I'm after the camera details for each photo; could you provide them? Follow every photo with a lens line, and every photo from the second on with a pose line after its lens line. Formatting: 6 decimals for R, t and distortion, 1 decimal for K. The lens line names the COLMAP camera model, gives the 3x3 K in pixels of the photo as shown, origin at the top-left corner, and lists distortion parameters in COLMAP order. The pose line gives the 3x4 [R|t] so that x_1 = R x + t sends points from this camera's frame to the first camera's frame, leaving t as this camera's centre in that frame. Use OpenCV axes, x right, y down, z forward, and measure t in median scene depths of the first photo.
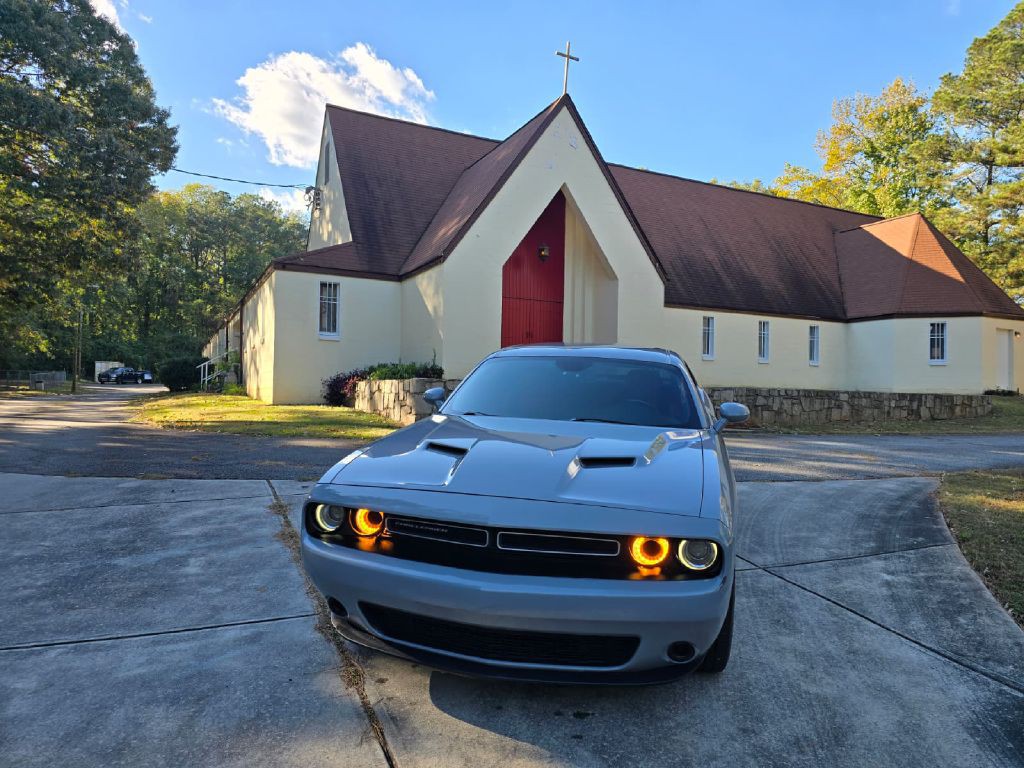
lens RADIAL K [[688.3, 0, 529.5], [0, 688.3, 402.9], [0, 0, 1]] dist [0.044254, -0.033528]
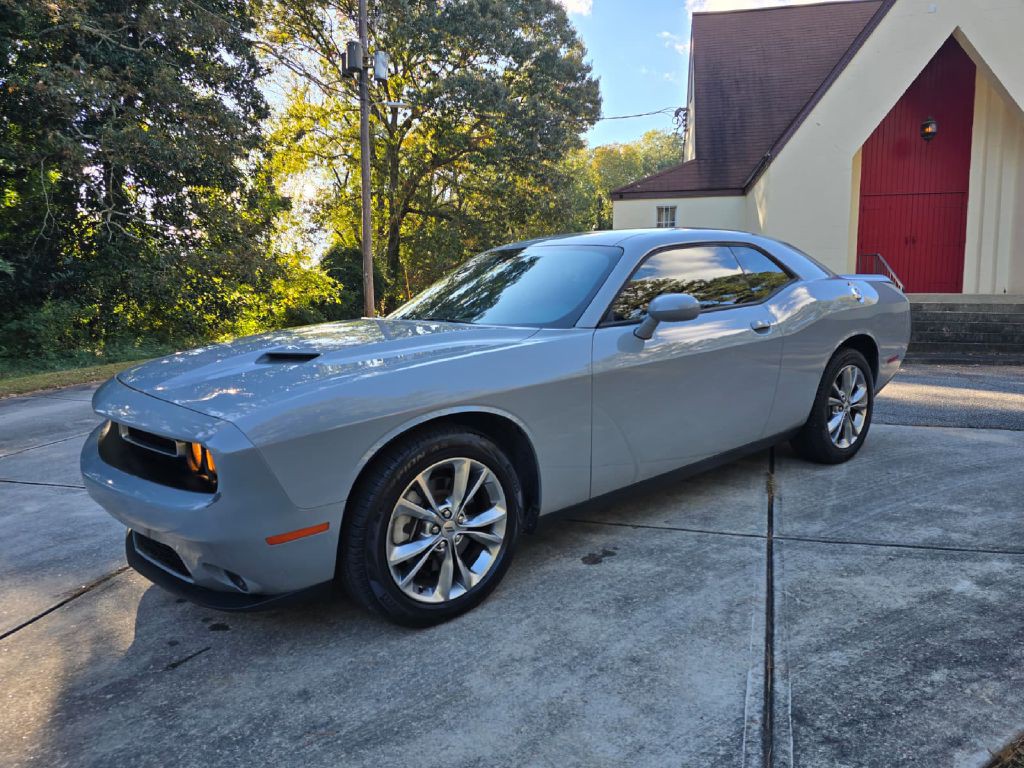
lens RADIAL K [[688.3, 0, 515.0], [0, 688.3, 399.0], [0, 0, 1]] dist [0.044254, -0.033528]
pose [[0.787461, 0.048634, -0.614443, 0.151884], [0.004436, 0.996409, 0.084552, 0.012631], [0.616349, -0.069307, 0.784417, 0.089428]]
